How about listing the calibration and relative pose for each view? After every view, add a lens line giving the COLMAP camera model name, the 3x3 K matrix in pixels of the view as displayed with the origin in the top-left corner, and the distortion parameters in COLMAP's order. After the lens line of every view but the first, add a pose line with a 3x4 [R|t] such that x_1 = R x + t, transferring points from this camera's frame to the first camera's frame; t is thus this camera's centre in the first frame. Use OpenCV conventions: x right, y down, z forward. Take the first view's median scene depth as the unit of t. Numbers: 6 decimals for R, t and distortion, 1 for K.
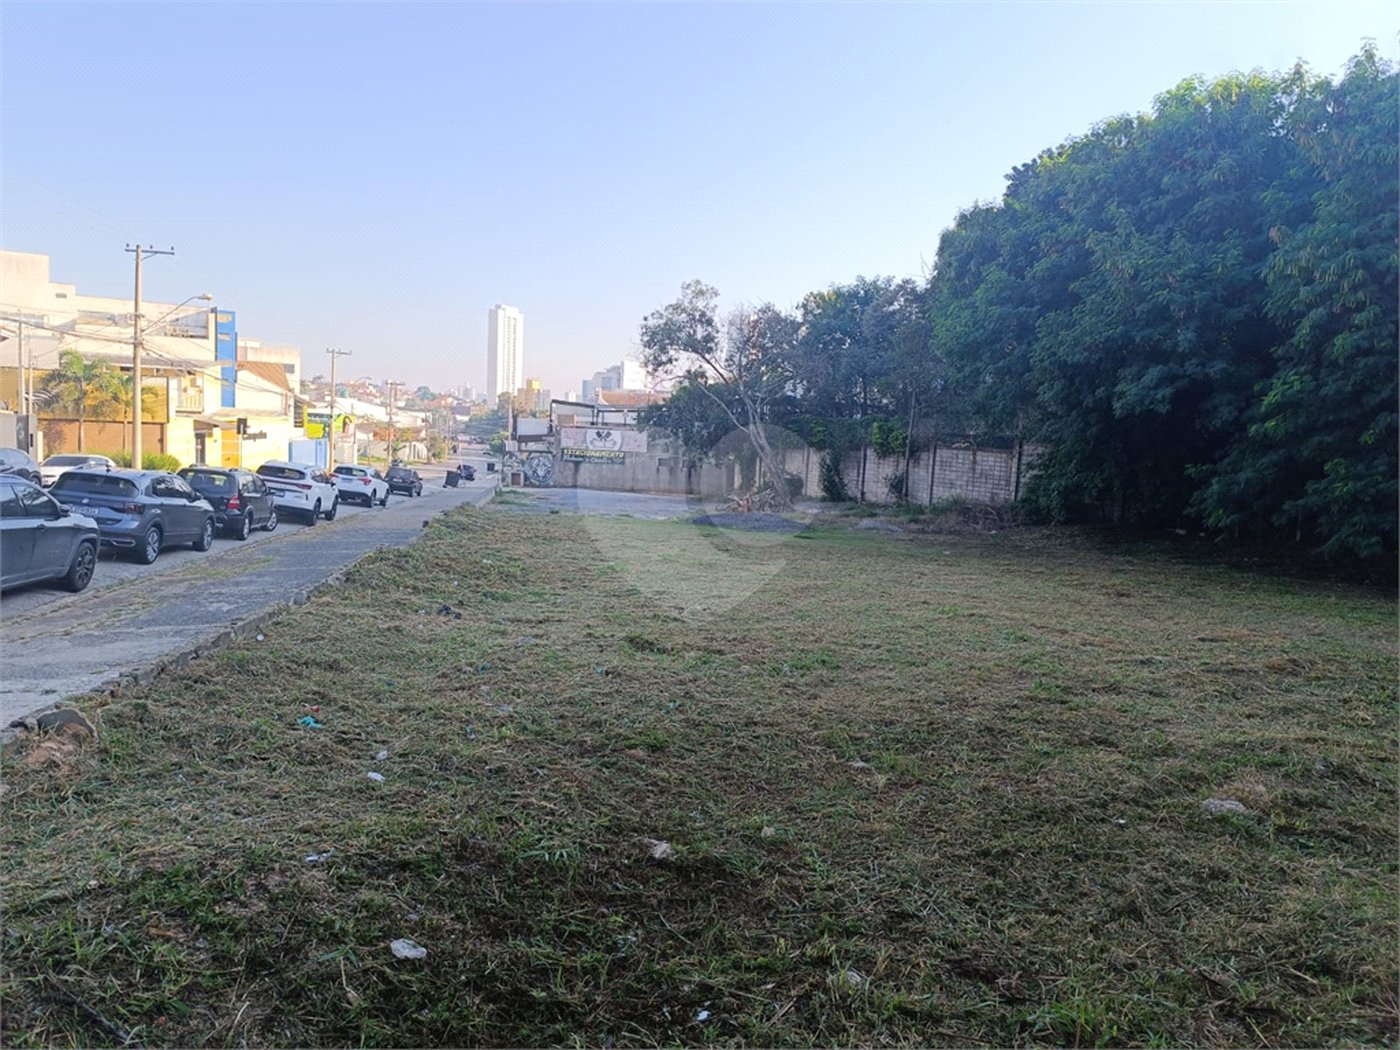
lens RADIAL K [[962.2, 0, 698.9], [0, 962.2, 514.7], [0, 0, 1]] dist [0.040250, -0.042581]
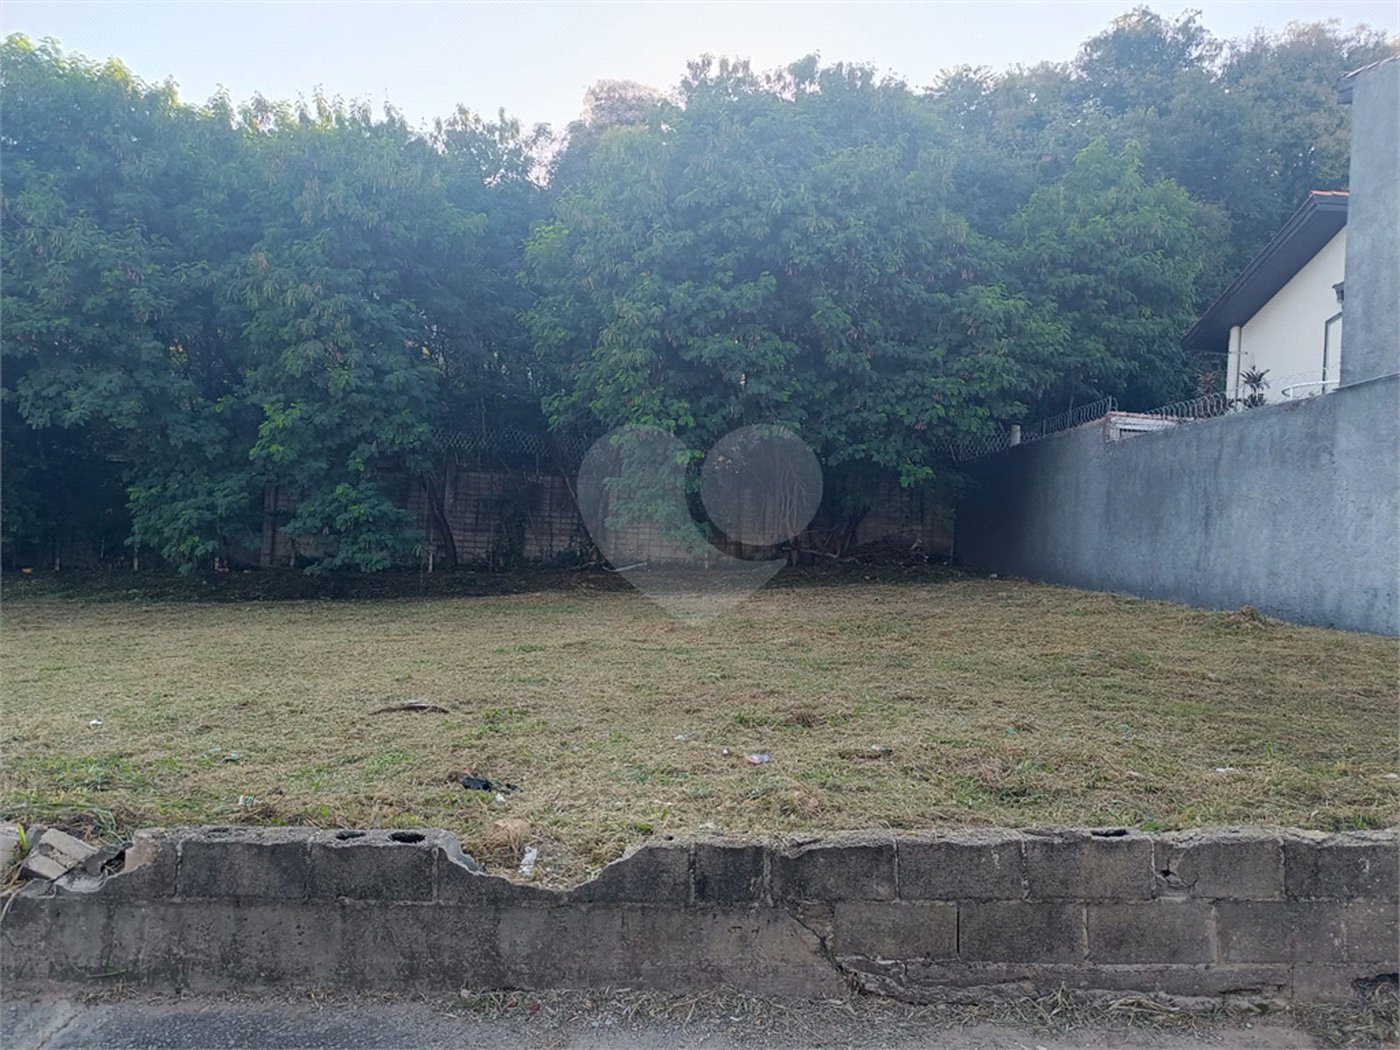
lens RADIAL K [[962.2, 0, 692.8], [0, 962.2, 516.5], [0, 0, 1]] dist [0.040250, -0.042581]
pose [[0.182974, -0.016691, 0.982976, -0.174362], [0.044843, 0.998957, 0.008616, -0.006269], [-0.982095, 0.042503, 0.183531, 0.209220]]
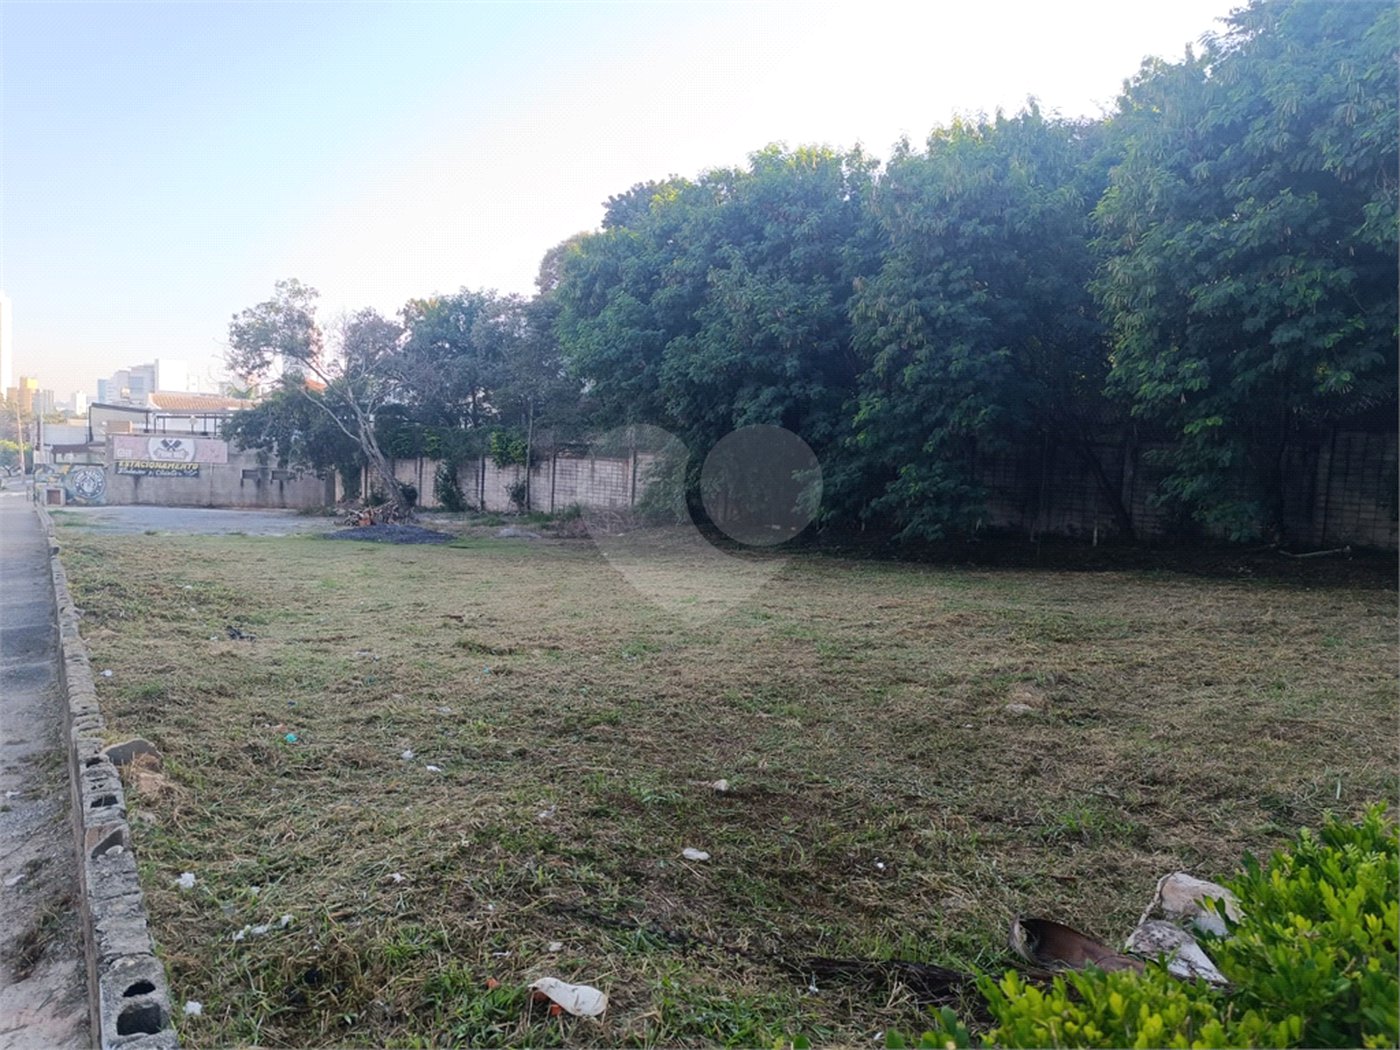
lens RADIAL K [[962.2, 0, 703.4], [0, 962.2, 512.2], [0, 0, 1]] dist [0.040250, -0.042581]
pose [[0.905870, -0.031450, 0.422386, -0.061236], [0.036280, 0.999336, -0.003399, -0.000256], [-0.421999, 0.018403, 0.906410, -0.013760]]
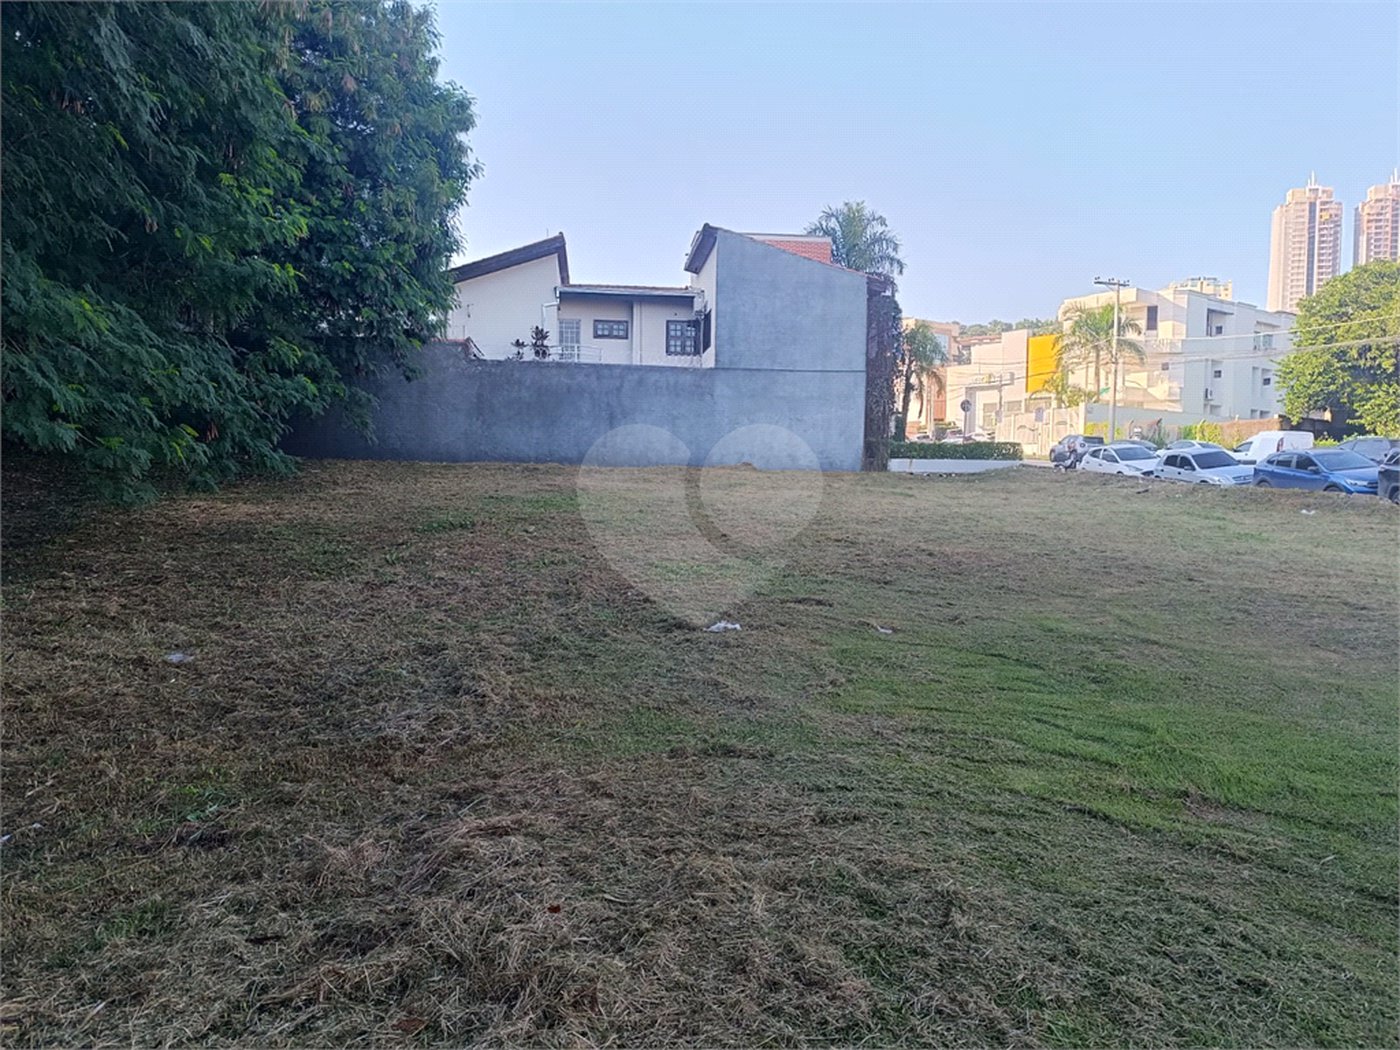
lens RADIAL K [[962.2, 0, 695.6], [0, 962.2, 520.6], [0, 0, 1]] dist [0.040250, -0.042581]
pose [[-0.995951, -0.064592, 0.062529, 0.161319], [-0.055597, 0.989118, 0.136214, -0.020179], [-0.070647, 0.132186, -0.988704, 0.844223]]
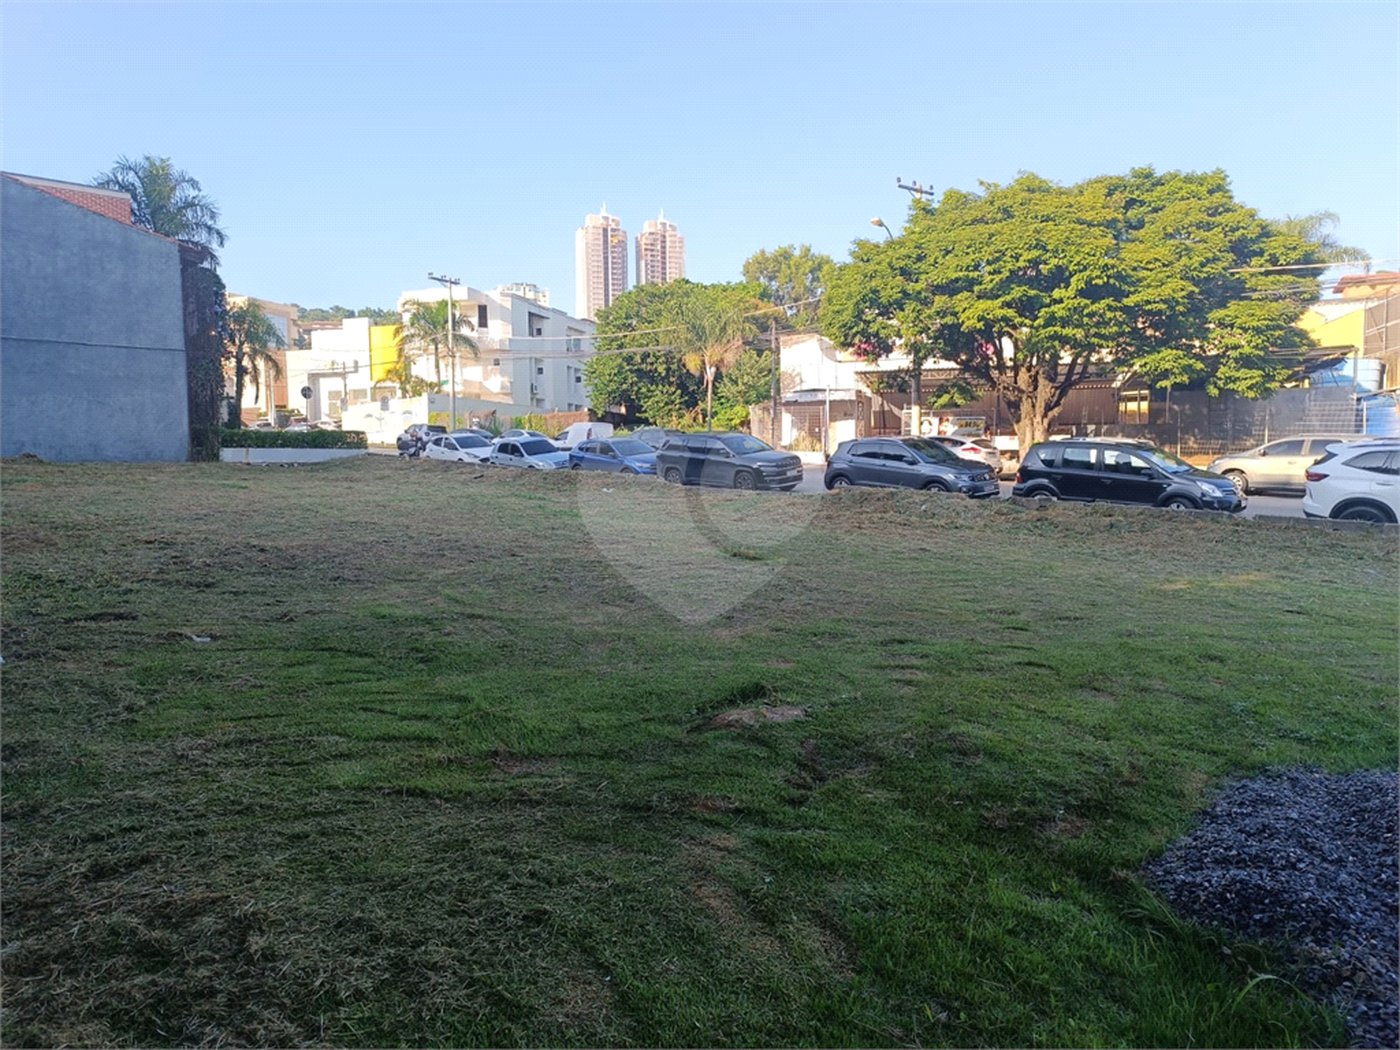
lens RADIAL K [[956.2, 0, 699.0], [0, 956.2, 525.0], [0, 0, 1]] dist [0.039698, -0.039379]
pose [[-0.833753, -0.006328, -0.552102, 0.154417], [-0.078899, 0.991038, 0.107790, -0.020379], [0.546472, 0.133431, -0.826780, 0.843445]]
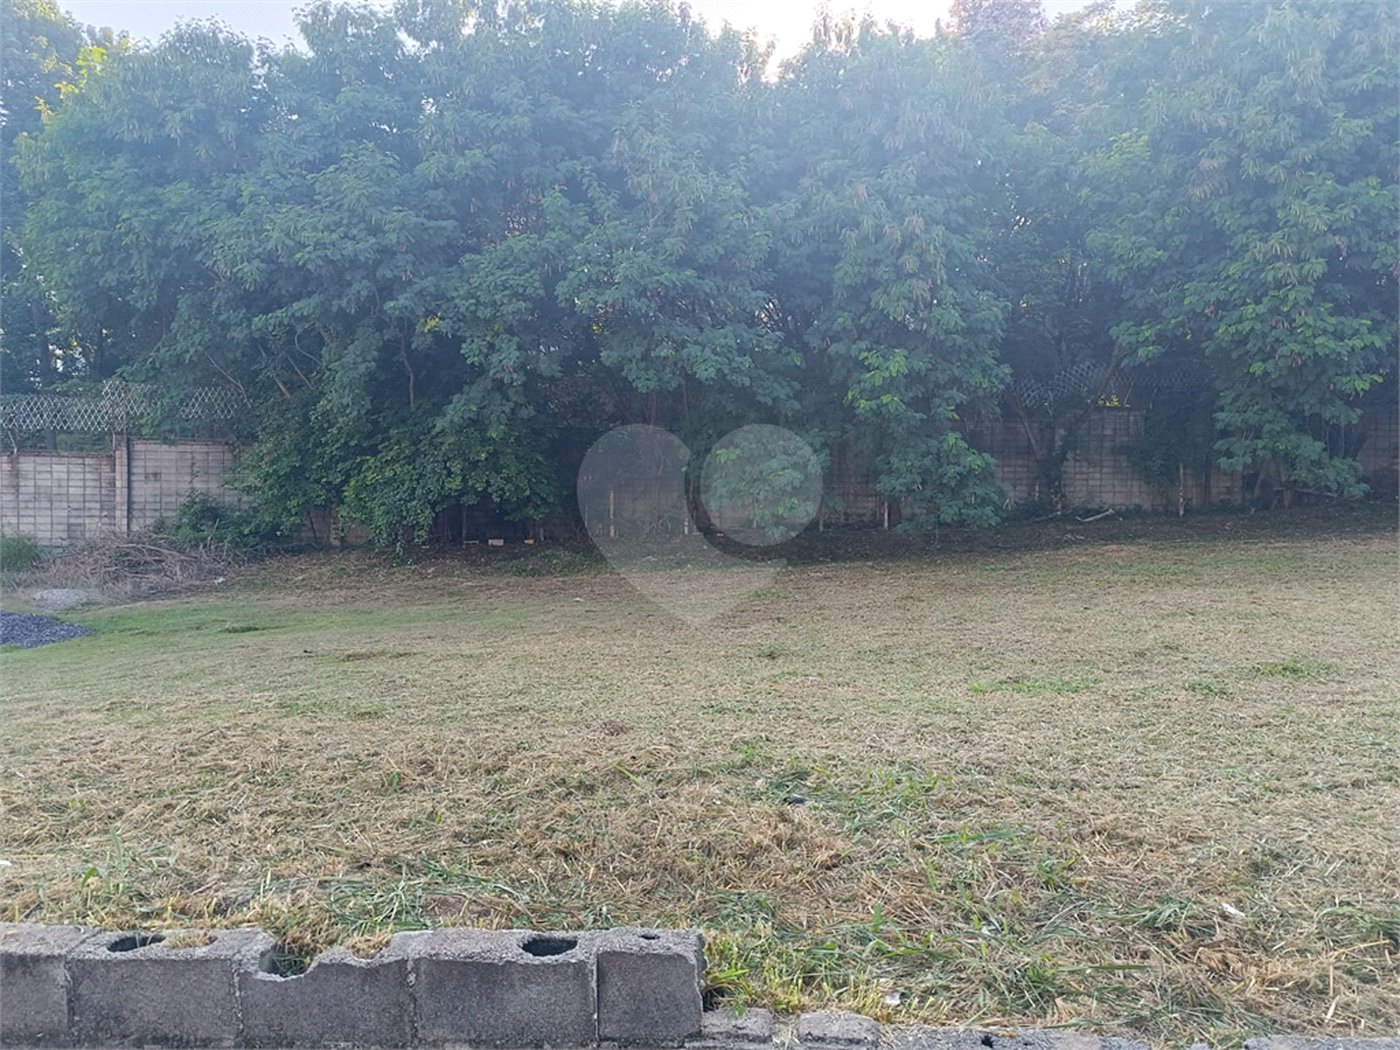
lens RADIAL K [[962.2, 0, 698.7], [0, 962.2, 532.2], [0, 0, 1]] dist [0.040250, -0.042581]
pose [[0.281706, -0.087426, 0.955509, -0.196828], [0.090993, 0.993786, 0.064101, -0.022380], [-0.955176, 0.068887, 0.287911, 0.490190]]
